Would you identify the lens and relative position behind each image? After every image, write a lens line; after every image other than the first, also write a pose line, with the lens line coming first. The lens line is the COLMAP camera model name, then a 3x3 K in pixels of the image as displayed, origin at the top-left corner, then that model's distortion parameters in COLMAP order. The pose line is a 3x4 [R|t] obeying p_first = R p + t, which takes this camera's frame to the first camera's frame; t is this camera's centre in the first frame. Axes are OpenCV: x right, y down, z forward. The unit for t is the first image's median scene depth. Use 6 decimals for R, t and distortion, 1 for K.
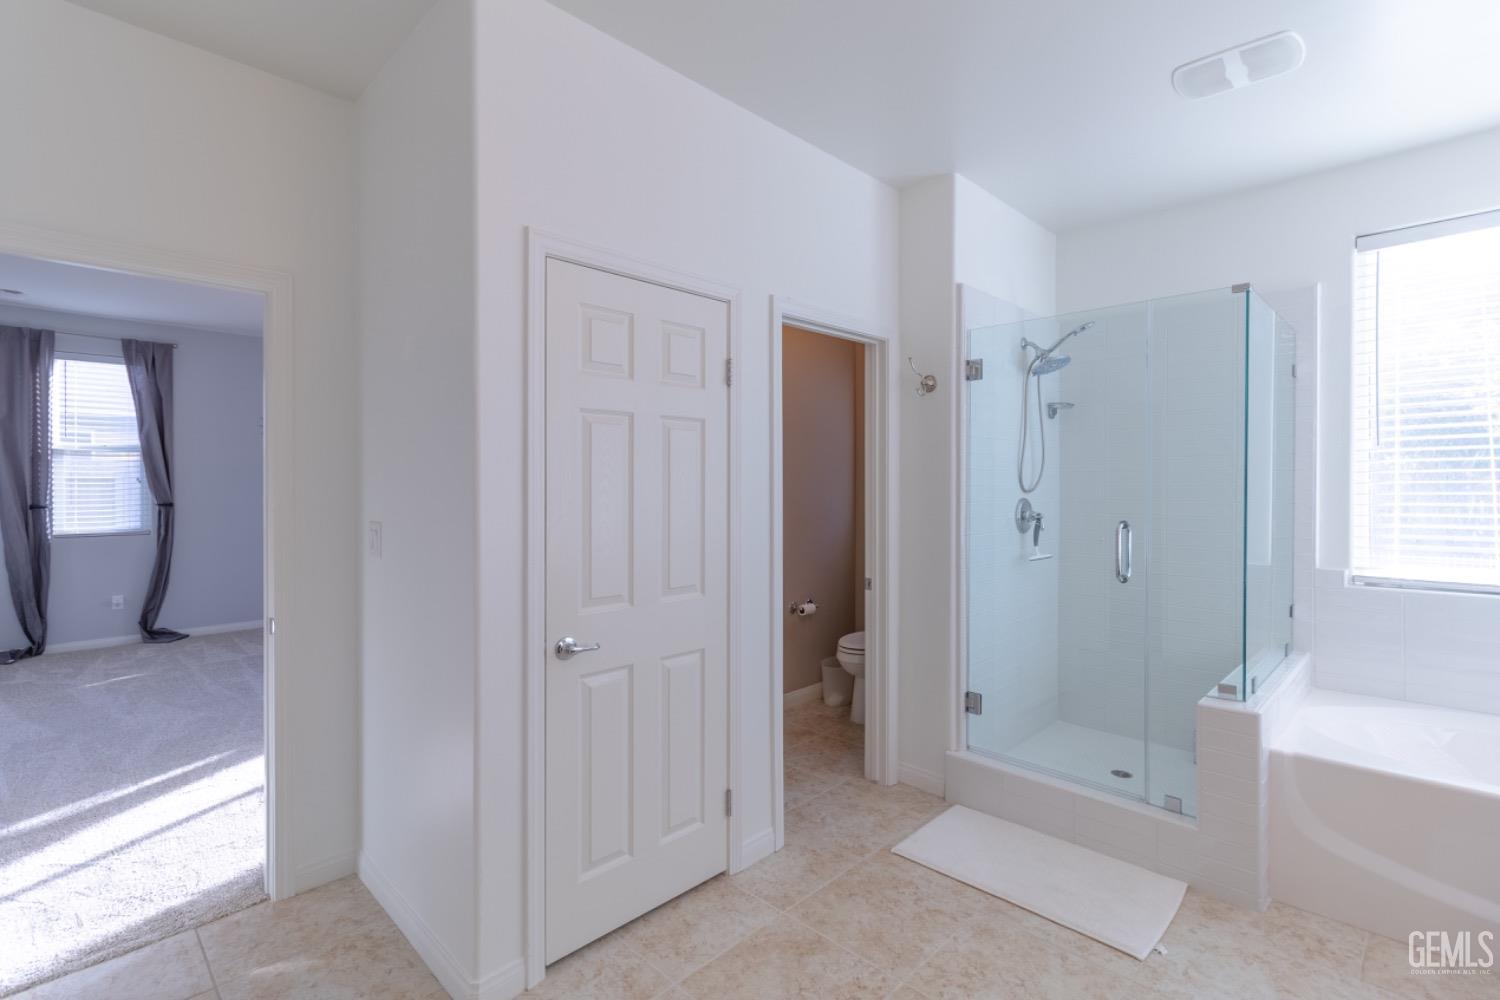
lens RADIAL K [[691.7, 0, 749.8], [0, 691.7, 492.7], [0, 0, 1]] dist [-0.001499, -0.000639]
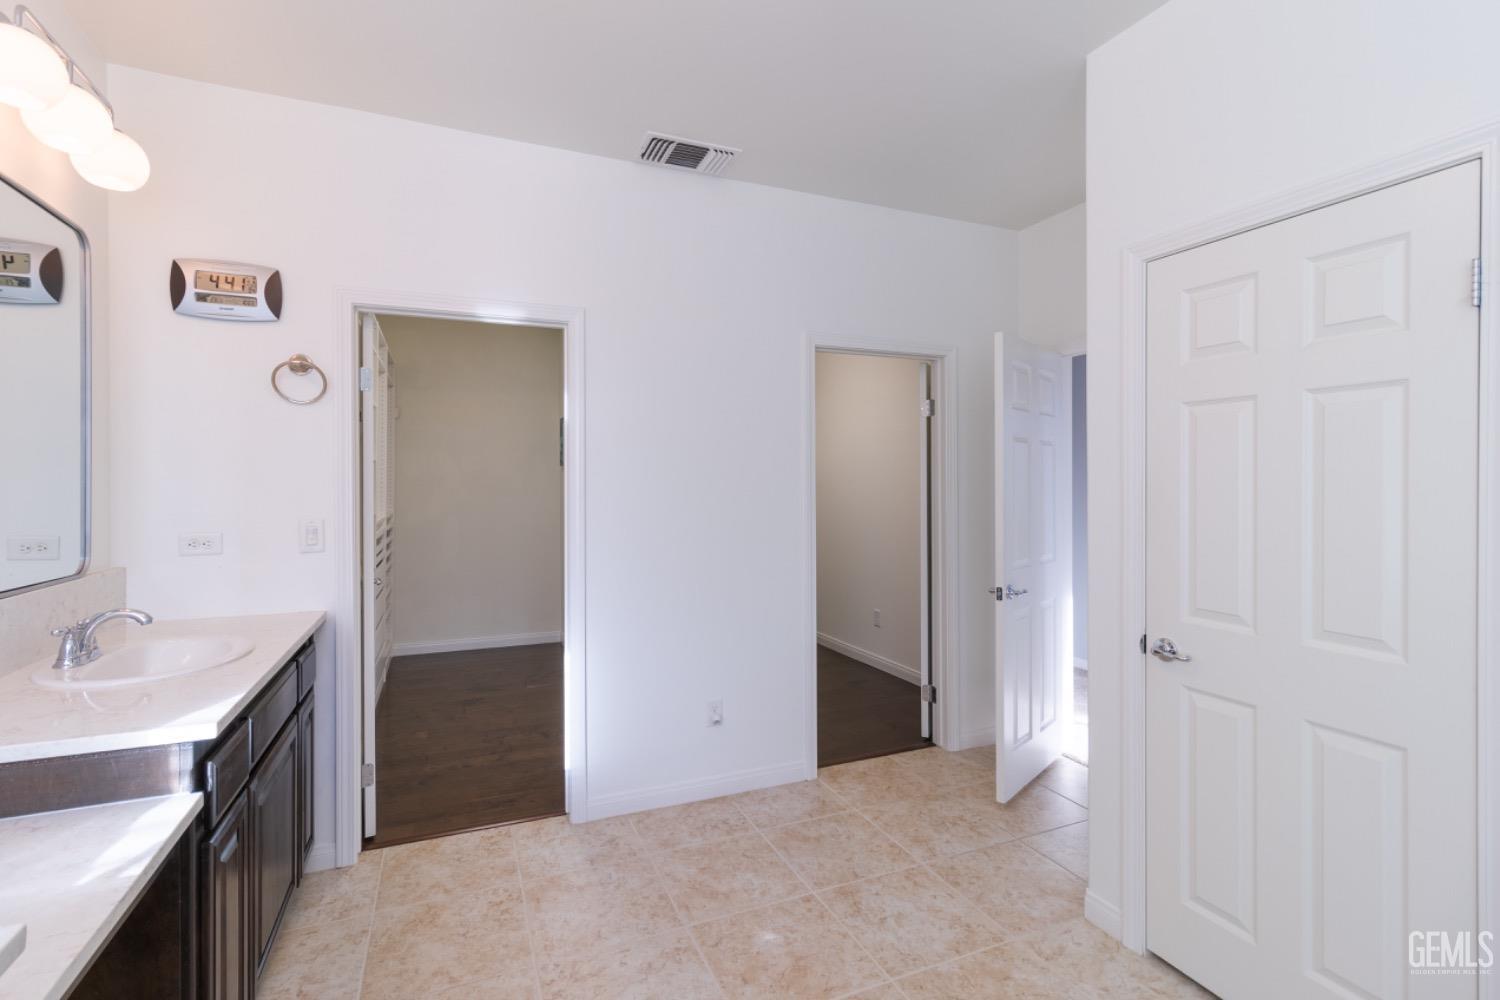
lens RADIAL K [[691.7, 0, 749.8], [0, 691.7, 490.6], [0, 0, 1]] dist [-0.001499, -0.000639]
pose [[-0.381973, 0.010967, -0.924108, 0.841951], [-0.002331, 0.999915, 0.012830, -0.015053], [0.924171, 0.007055, -0.381915, 0.795889]]
